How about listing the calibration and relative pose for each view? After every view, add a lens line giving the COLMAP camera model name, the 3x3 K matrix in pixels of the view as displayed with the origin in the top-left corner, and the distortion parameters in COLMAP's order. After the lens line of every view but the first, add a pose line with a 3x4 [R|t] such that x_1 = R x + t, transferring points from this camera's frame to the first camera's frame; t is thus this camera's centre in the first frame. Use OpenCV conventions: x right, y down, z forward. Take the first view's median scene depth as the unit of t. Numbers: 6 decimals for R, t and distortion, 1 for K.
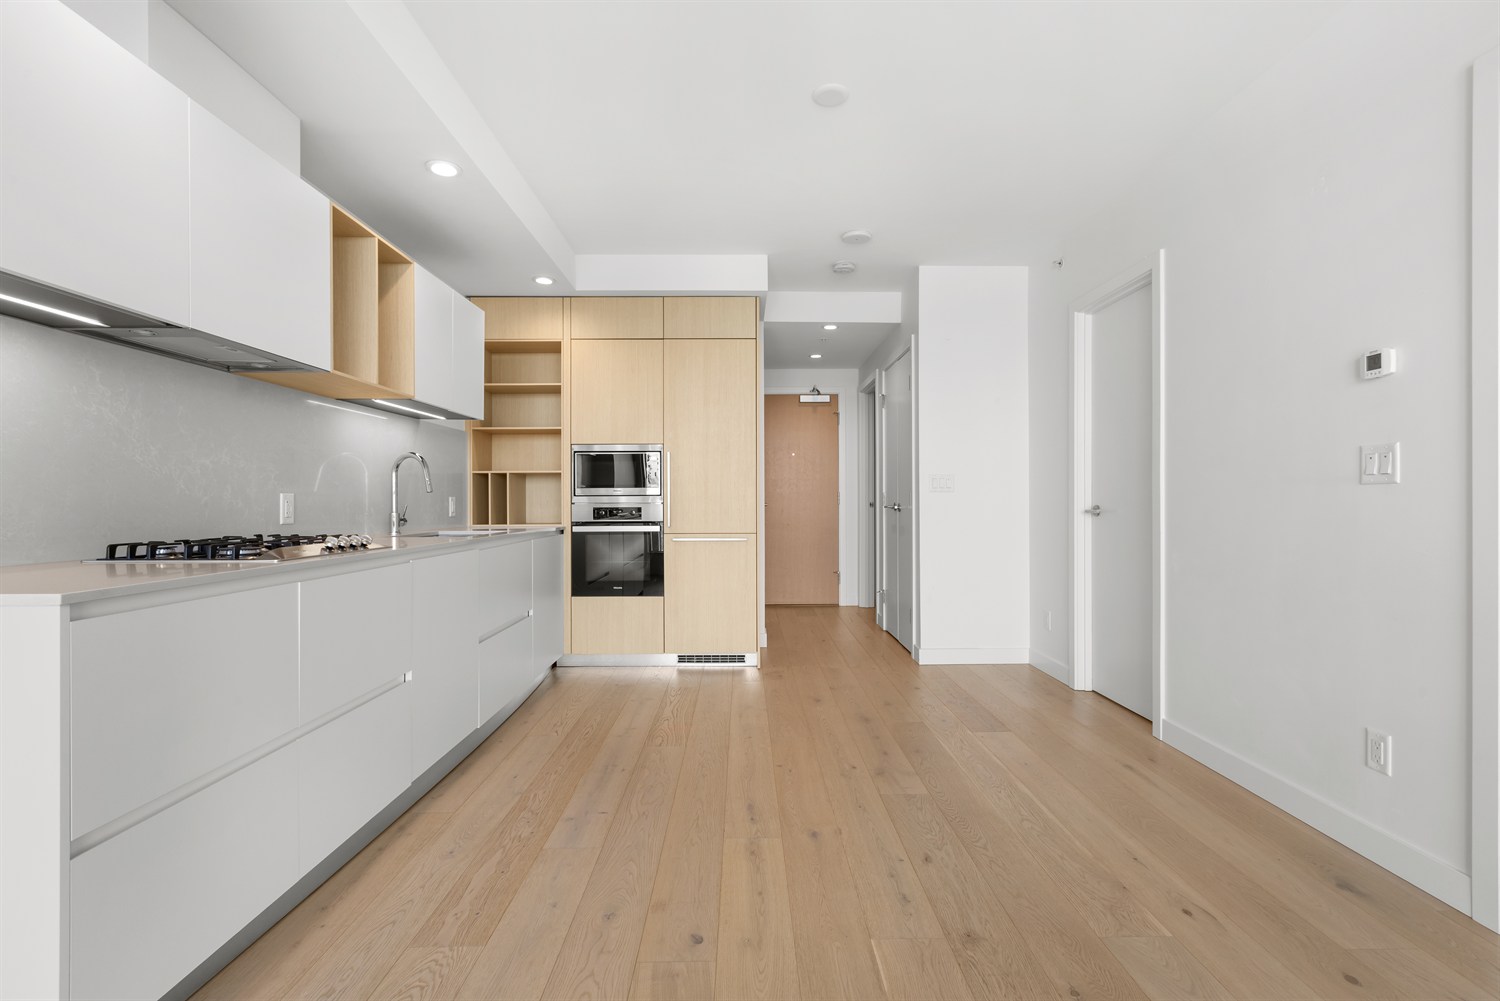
lens RADIAL K [[681.0, 0, 751.2], [0, 681.0, 496.8], [0, 0, 1]] dist [-0.003199, 0.001905]
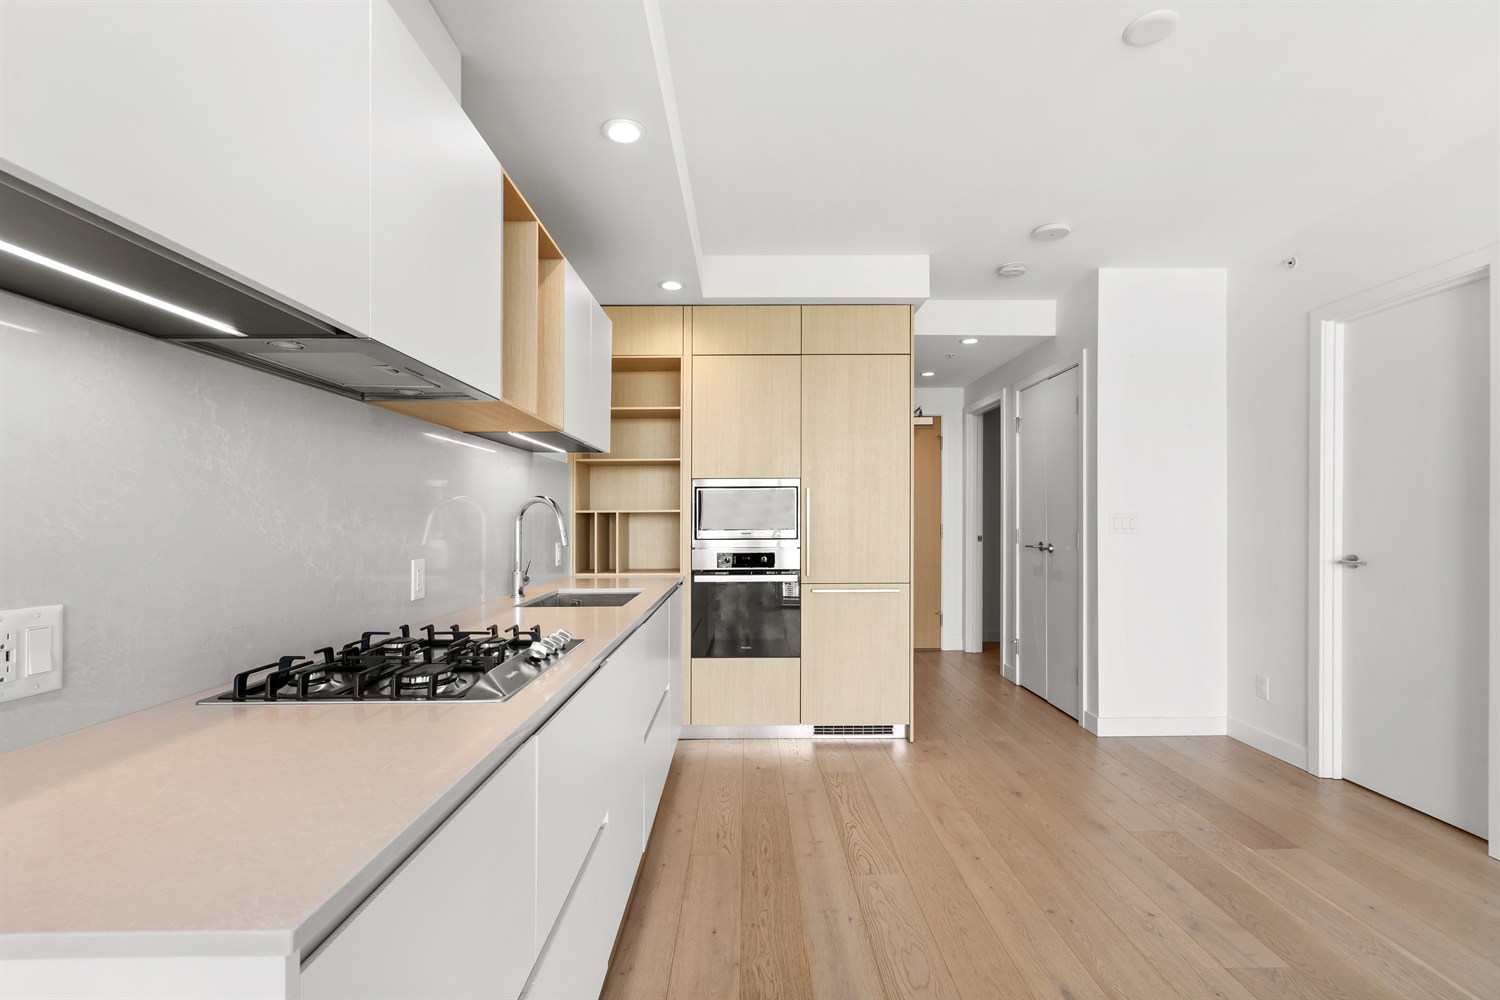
lens RADIAL K [[681.0, 0, 746.6], [0, 681.0, 509.7], [0, 0, 1]] dist [-0.003199, 0.001905]
pose [[0.999955, -0.001455, -0.009338, -0.239074], [0.001402, 0.999983, -0.005621, -0.042635], [0.009346, 0.005608, 0.999941, 0.188898]]
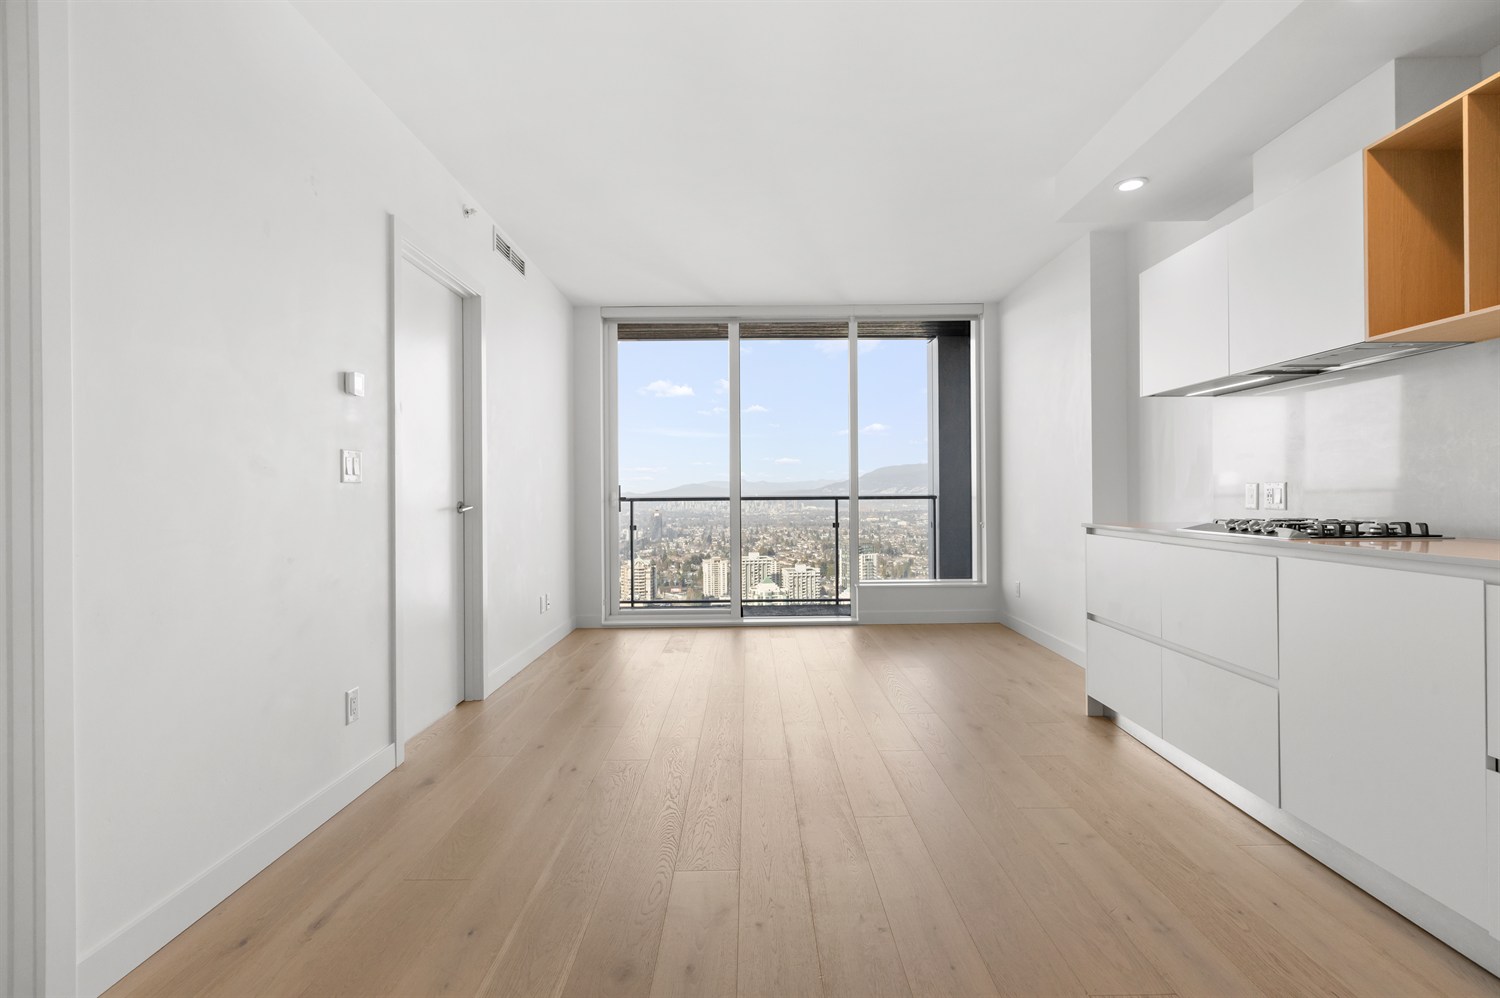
lens RADIAL K [[681.0, 0, 762.4], [0, 681.0, 493.3], [0, 0, 1]] dist [-0.003199, 0.001905]
pose [[-0.999955, 0.008719, -0.003649, 0.119191], [0.008741, 0.999944, -0.006001, 0.008517], [0.003596, -0.006033, -0.999975, 1.311212]]
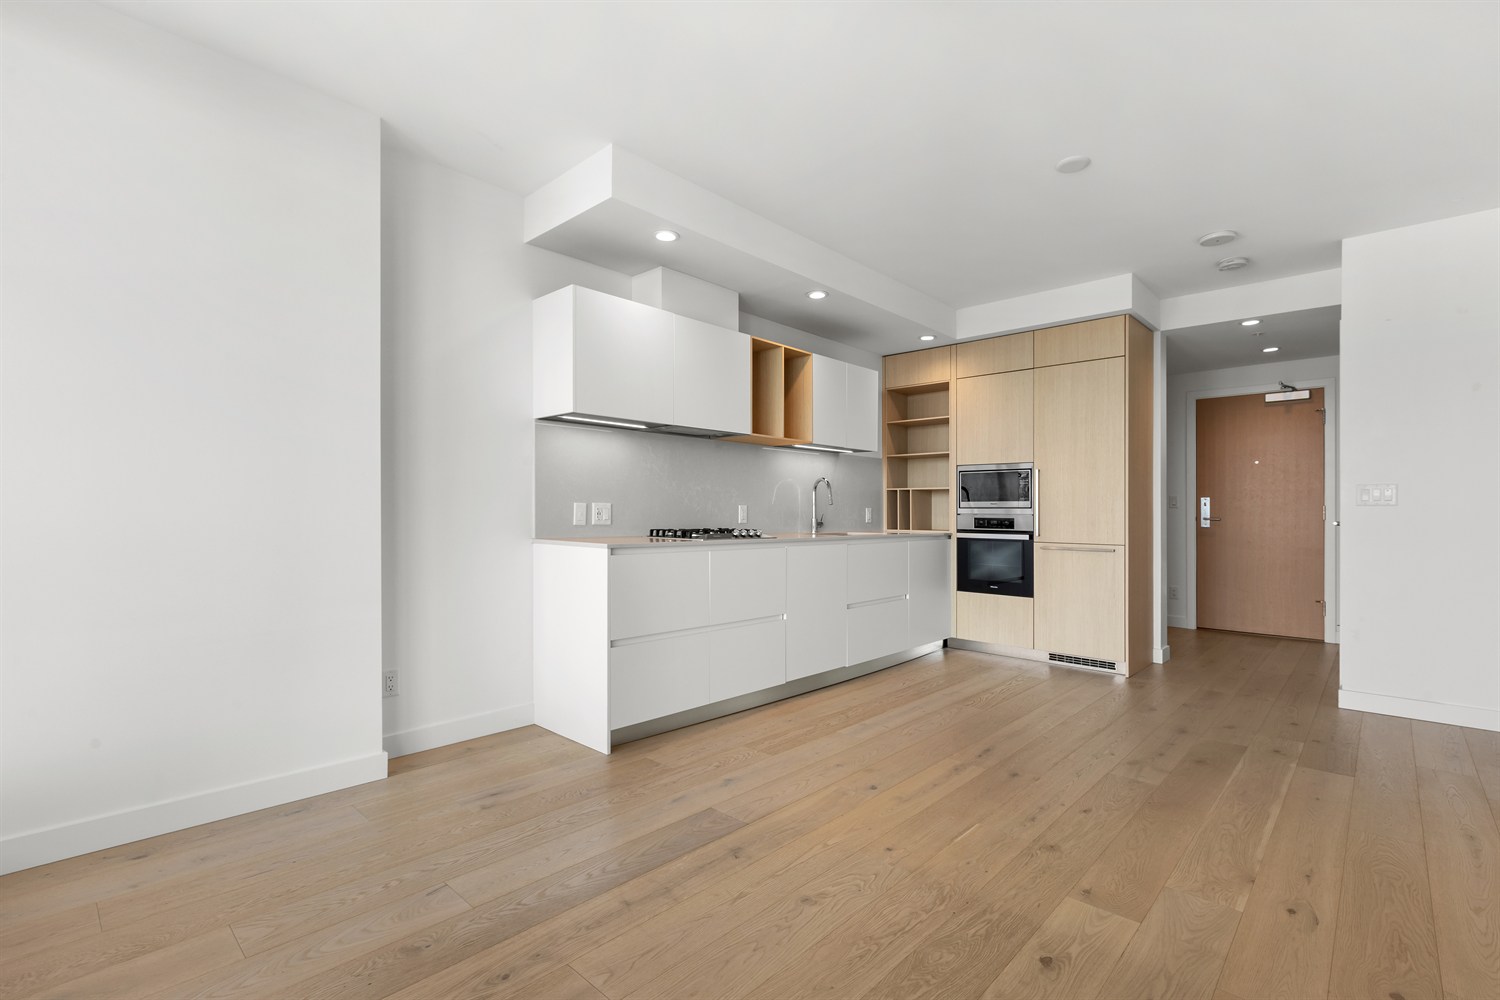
lens RADIAL K [[681.0, 0, 746.9], [0, 681.0, 508.3], [0, 0, 1]] dist [-0.003199, 0.001905]
pose [[0.716318, 0.004415, -0.697760, 0.402016], [-0.005517, 0.999985, 0.000663, 0.000841], [0.697752, 0.003374, 0.716331, -0.168640]]
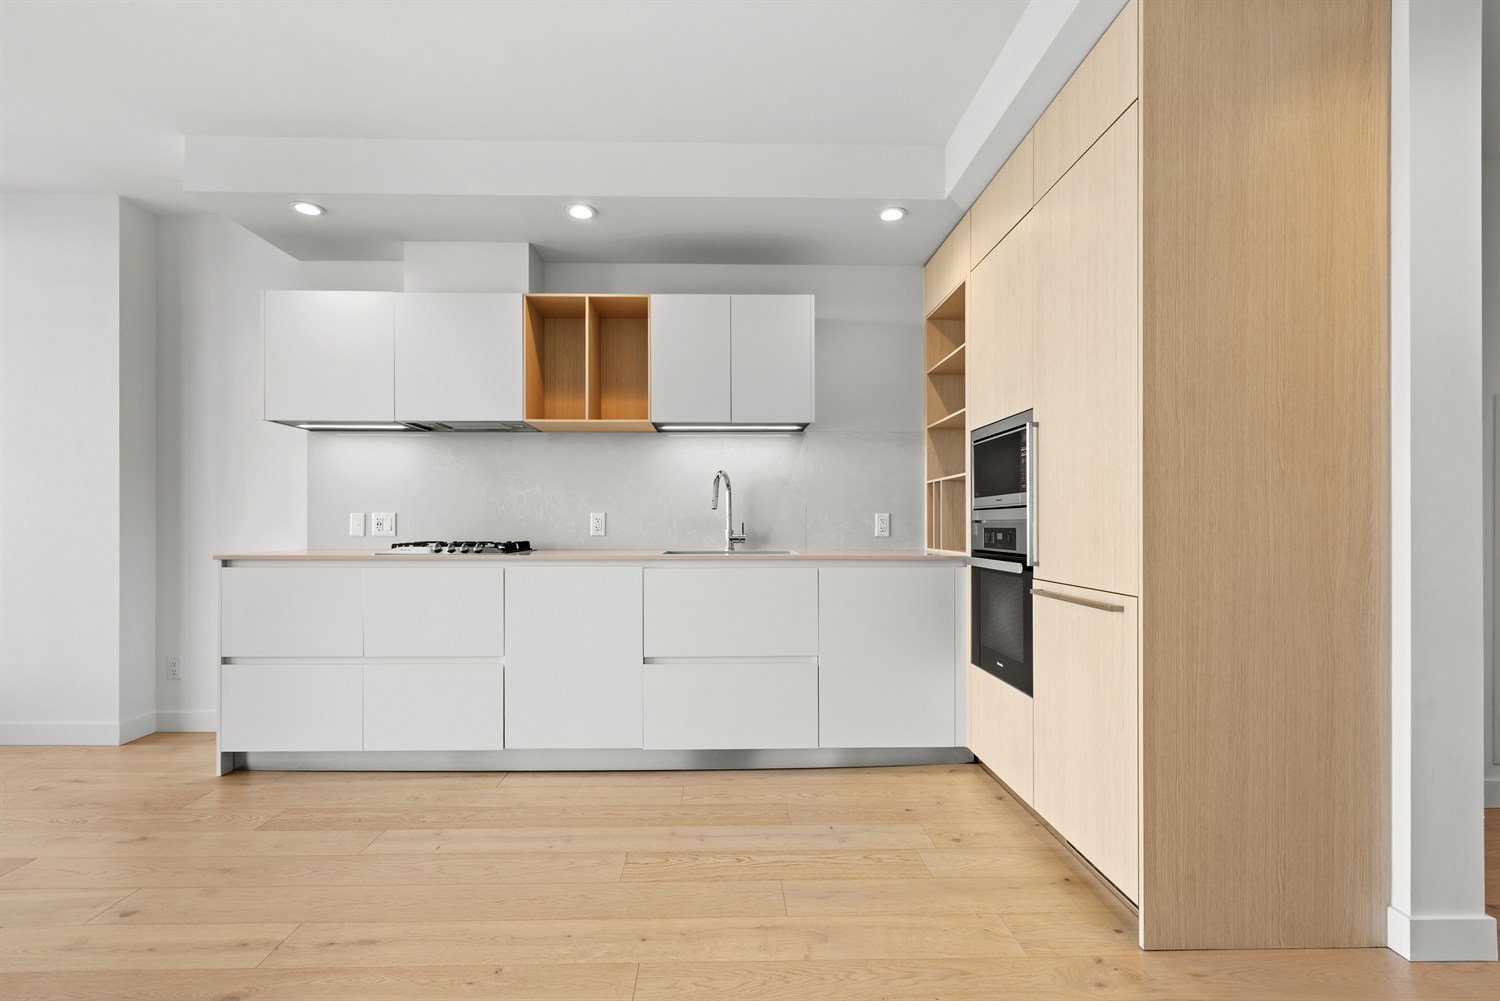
lens RADIAL K [[681.0, 0, 723.1], [0, 681.0, 525.9], [0, 0, 1]] dist [-0.003199, 0.001905]
pose [[-0.000760, 0.007128, -0.999974, 0.501449], [0.007408, 0.999947, 0.007122, 0.010656], [0.999972, -0.007402, -0.000812, 0.974318]]
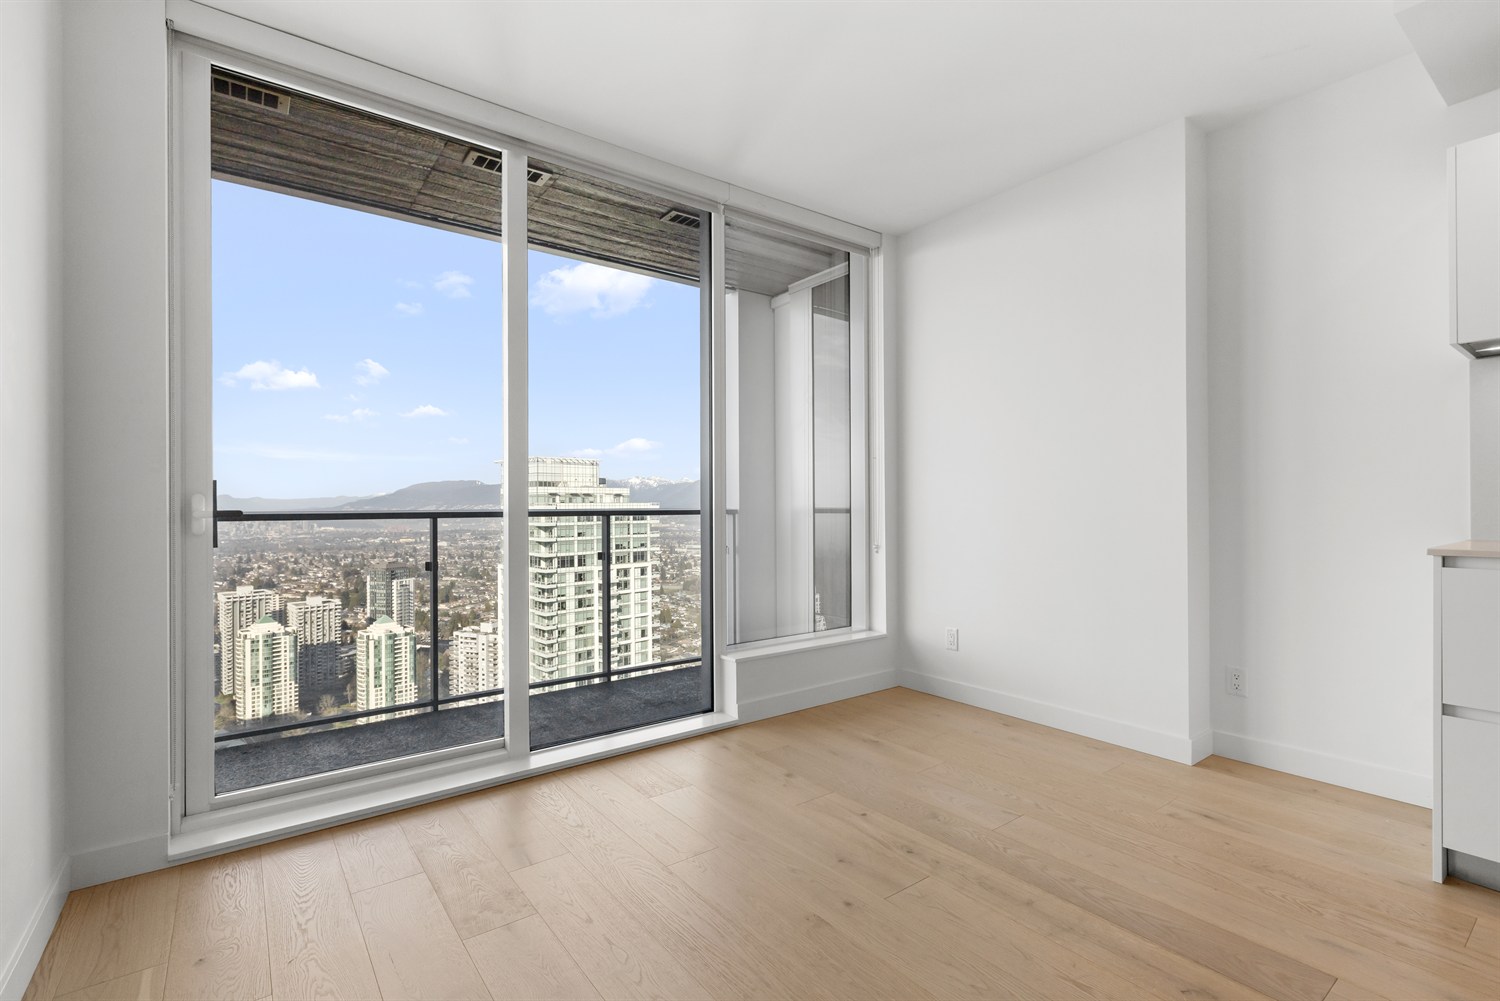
lens RADIAL K [[681.0, 0, 760.9], [0, 681.0, 507.0], [0, 0, 1]] dist [-0.003199, 0.001905]
pose [[-0.802161, 0.006113, -0.597076, 0.435462], [0.011793, 0.999915, -0.005608, 0.011242], [0.596991, -0.011540, -0.802165, 0.461983]]
